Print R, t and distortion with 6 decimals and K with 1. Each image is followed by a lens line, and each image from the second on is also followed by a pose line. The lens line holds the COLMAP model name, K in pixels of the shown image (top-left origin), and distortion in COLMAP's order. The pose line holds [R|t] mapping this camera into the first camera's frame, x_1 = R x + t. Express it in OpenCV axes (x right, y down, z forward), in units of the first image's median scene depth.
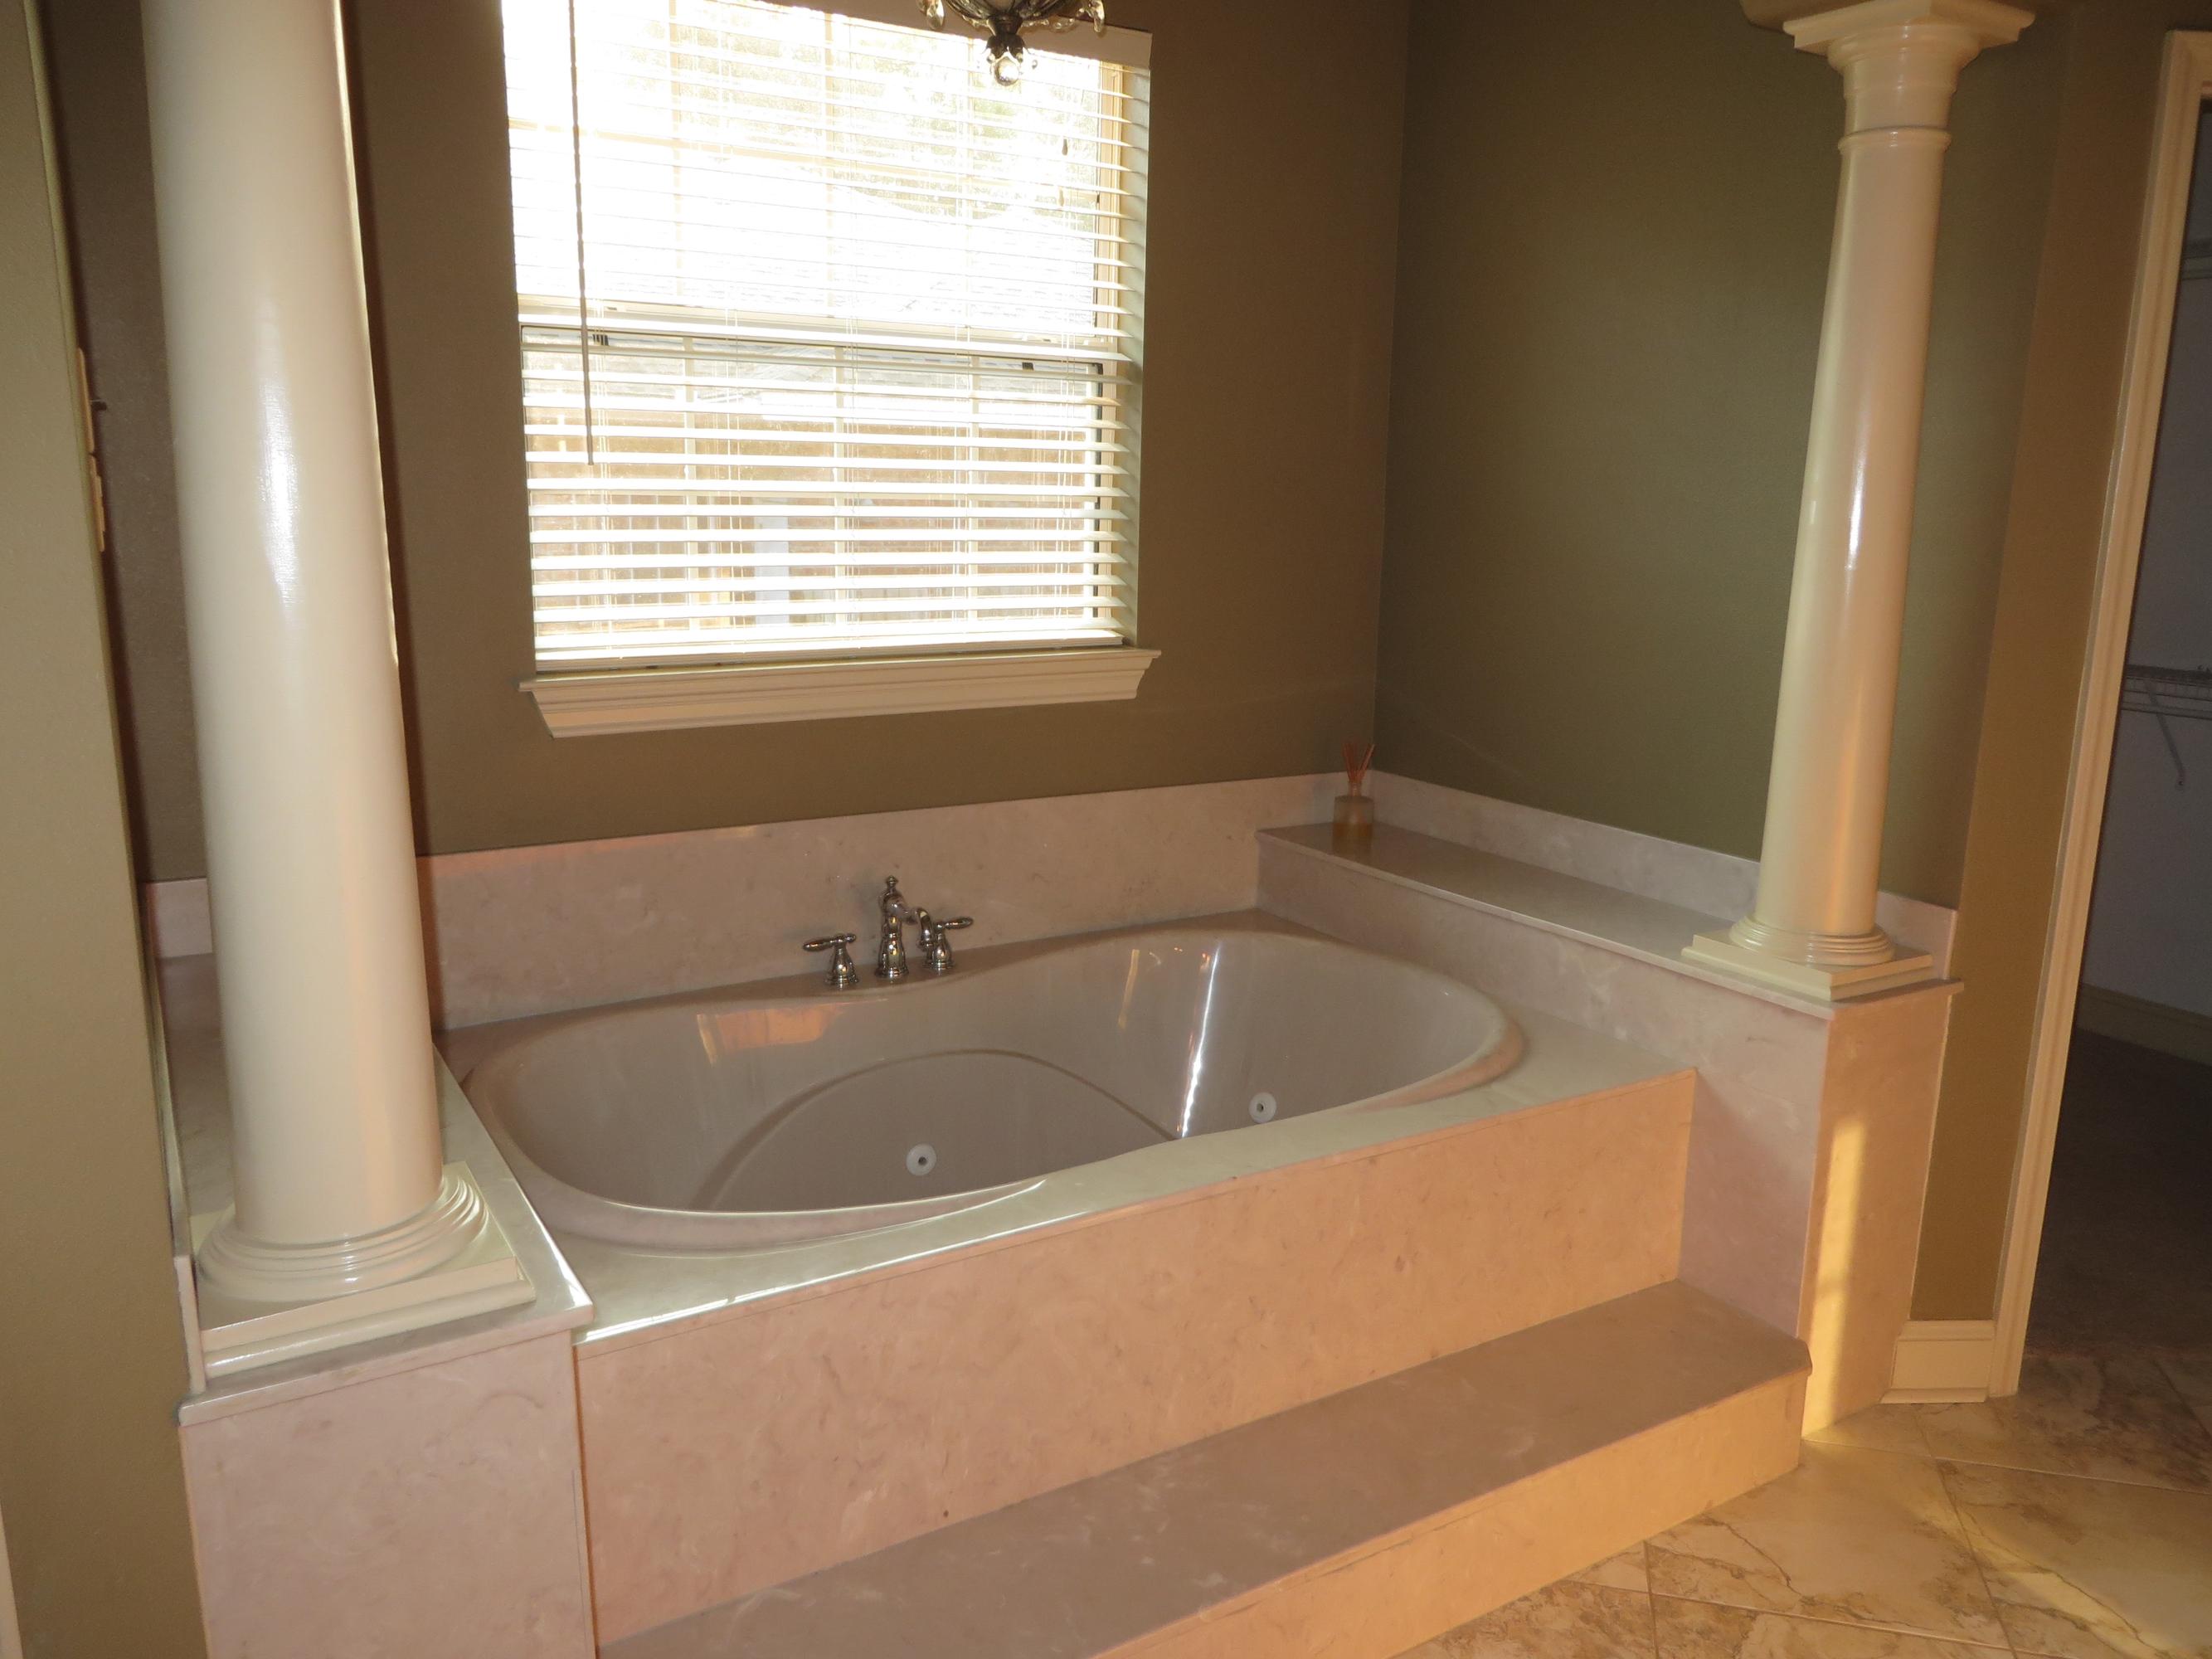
lens RADIAL K [[1659.6, 0, 1117.6], [0, 1659.6, 832.1], [0, 0, 1]] dist [0.012570, -0.016993]
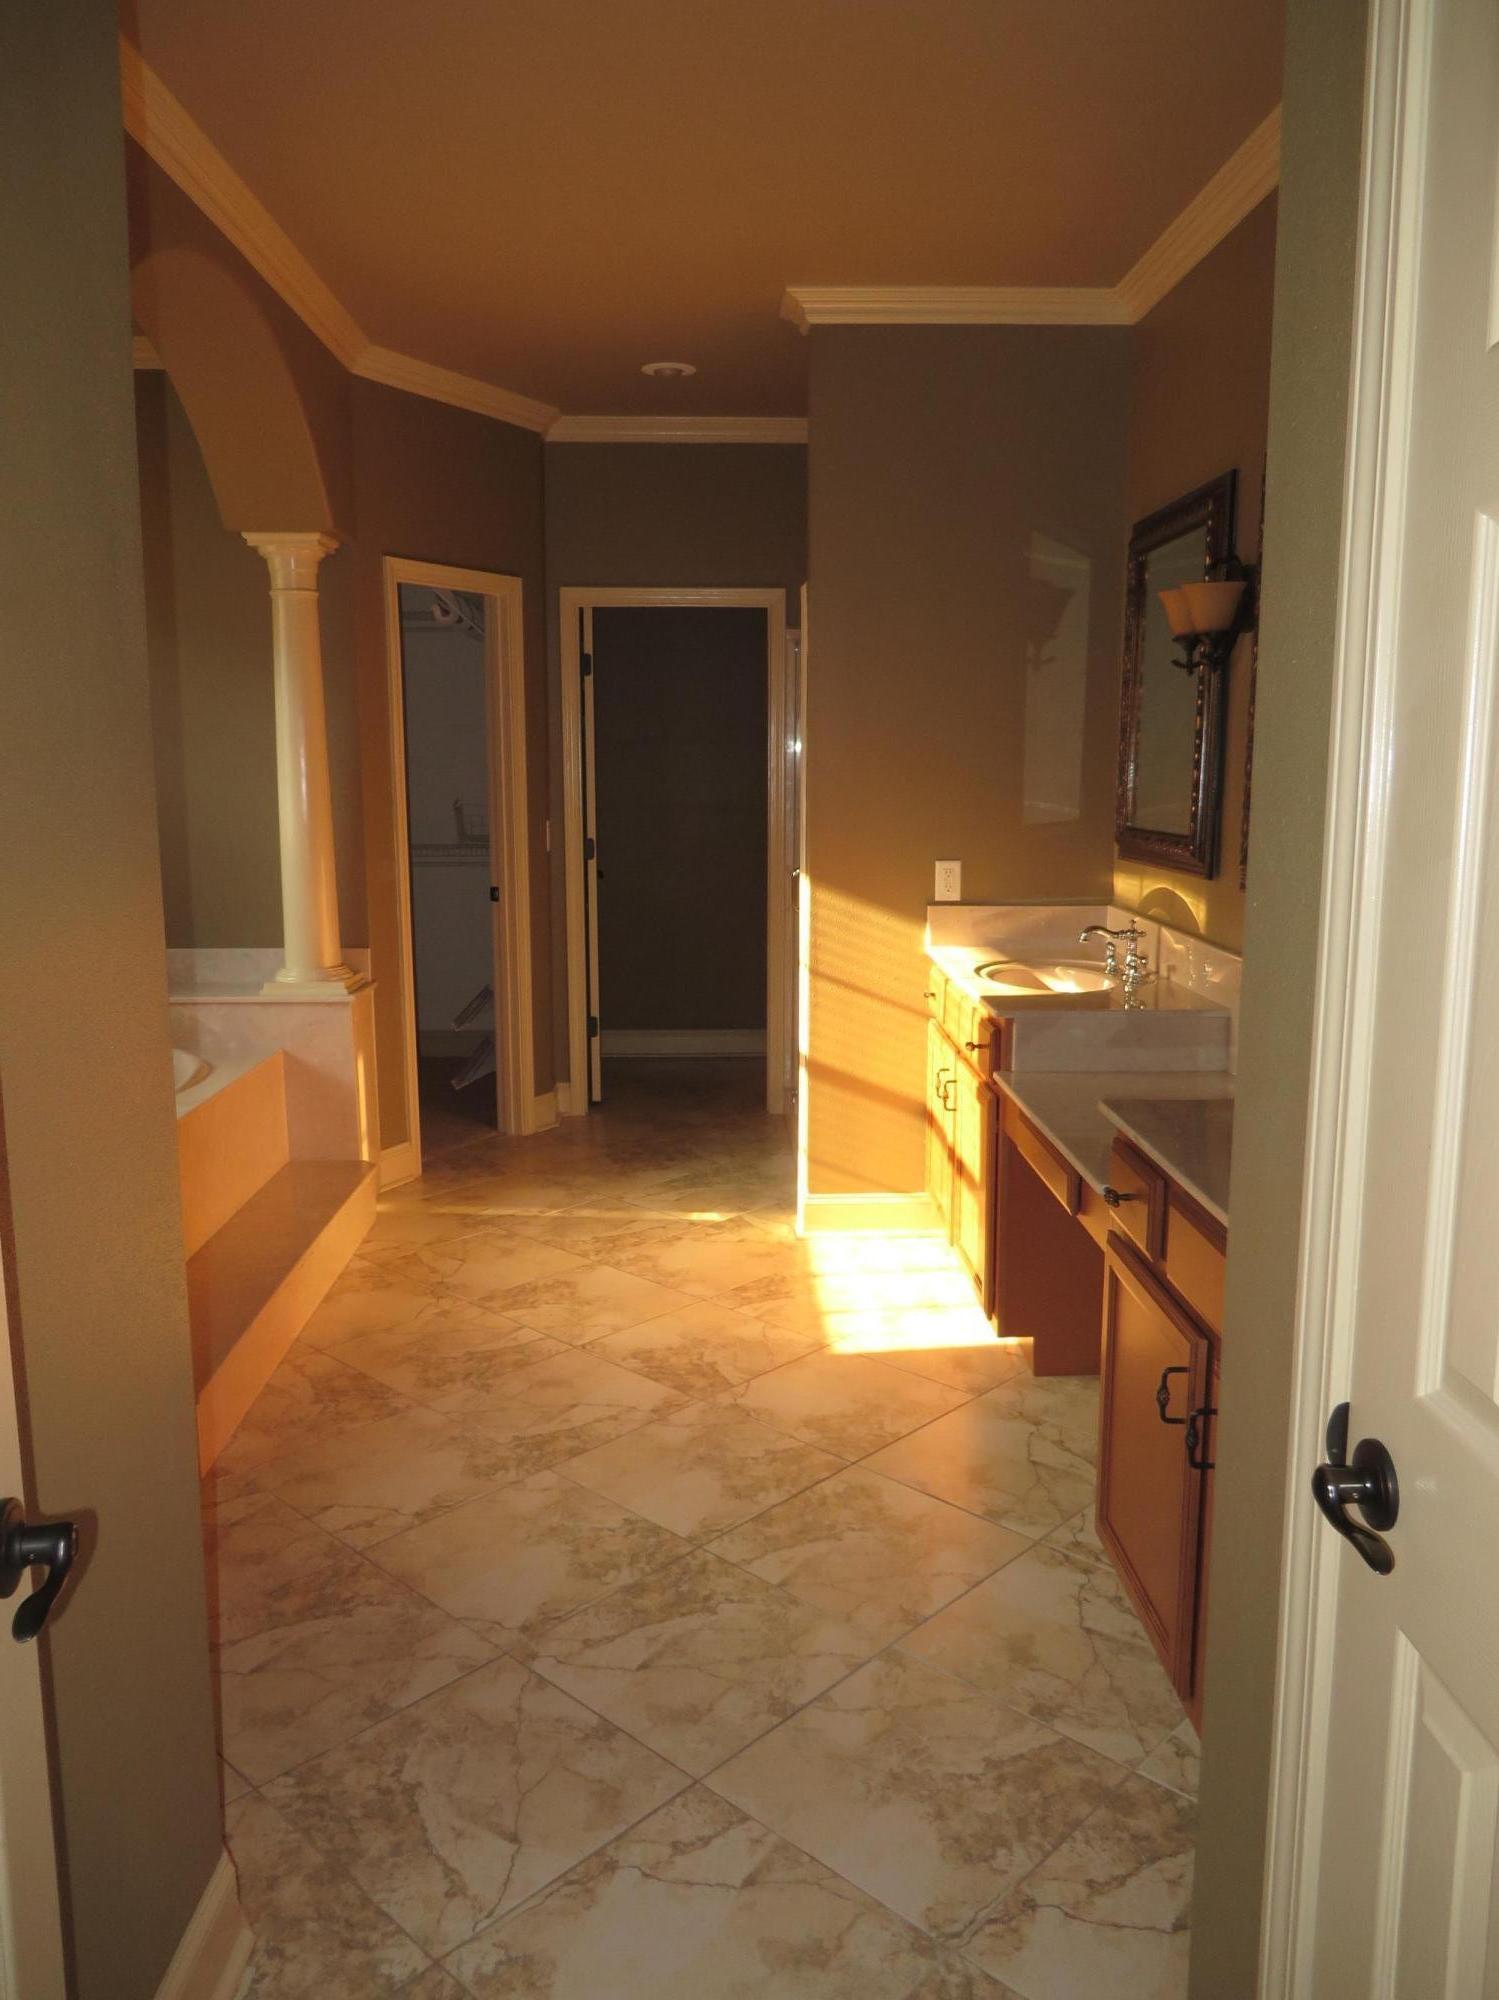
lens RADIAL K [[1500.5, 0, 748.0], [0, 1500.5, 997.9], [0, 0, 1]] dist [0.012570, -0.016993]
pose [[0.504316, -0.161648, 0.848254, -0.918843], [0.199249, 0.977598, 0.067836, 0.078060], [-0.840217, 0.134803, 0.525227, -0.419883]]
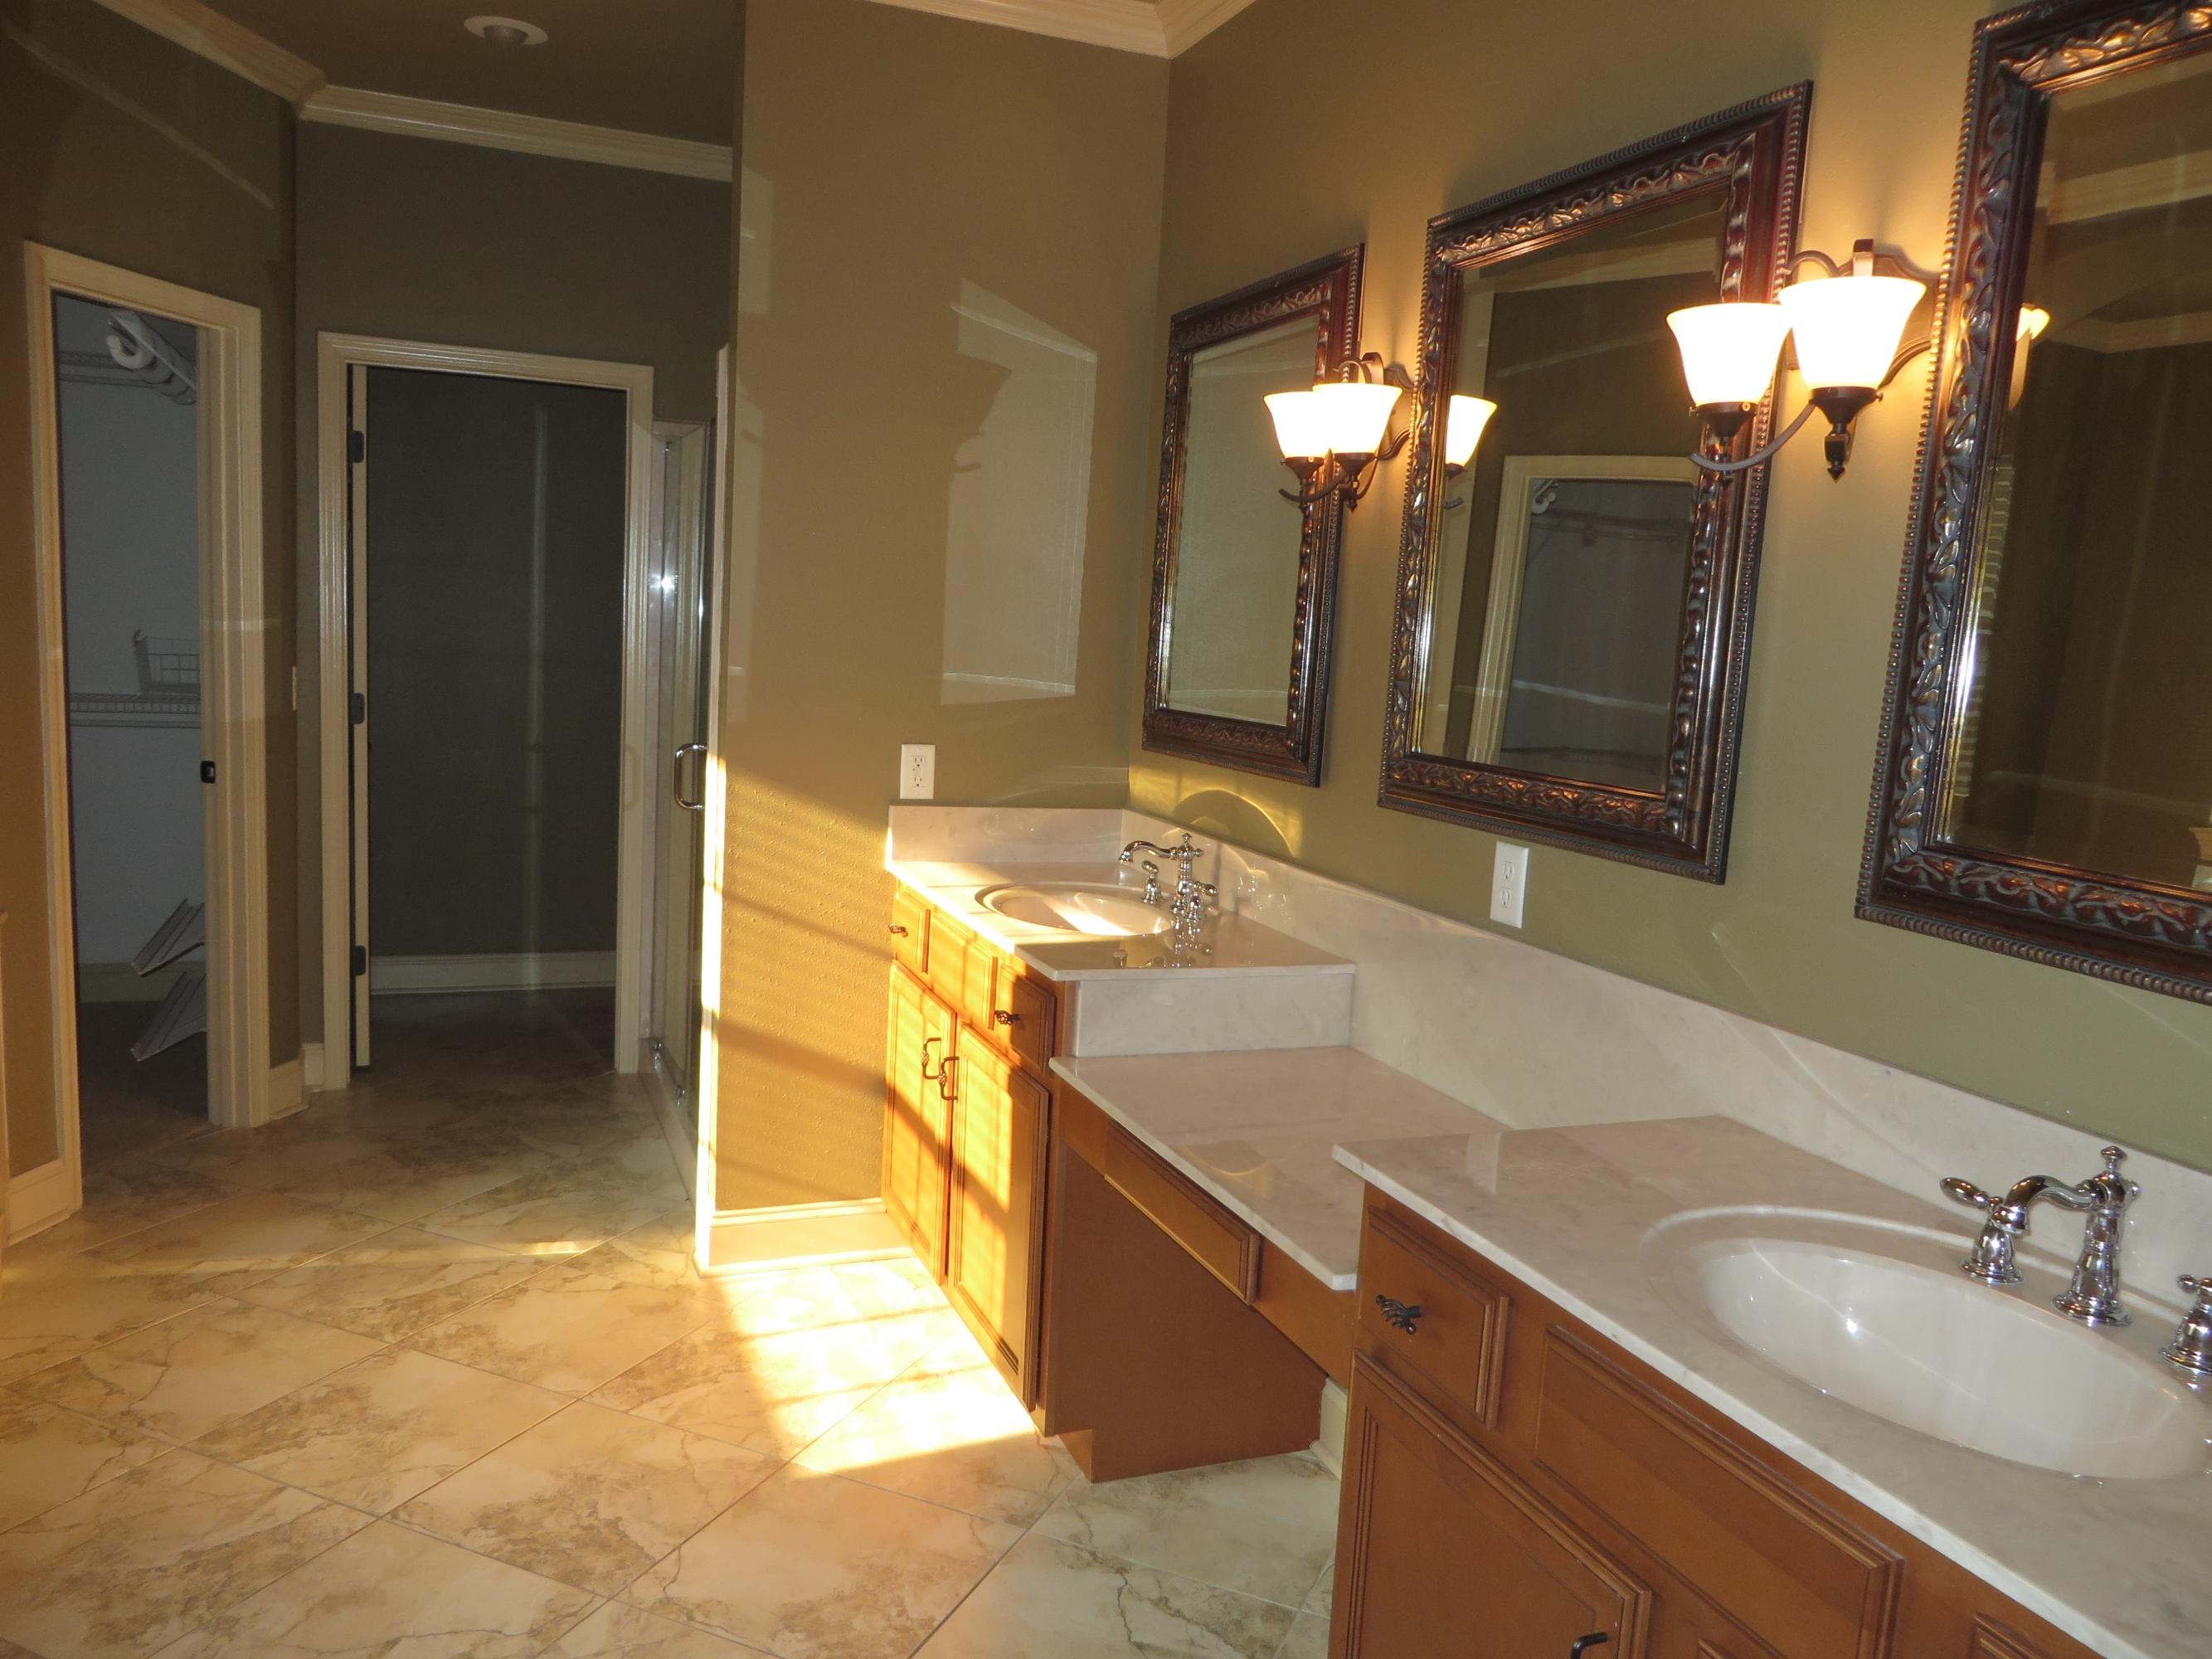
lens RADIAL K [[1659.6, 0, 1094.9], [0, 1659.6, 836.1], [0, 0, 1]] dist [0.012570, -0.016993]
pose [[0.185215, -0.138121, 0.972943, -0.648962], [0.165059, 0.980380, 0.107755, 0.033499], [-0.968737, 0.140635, 0.204379, -0.135782]]
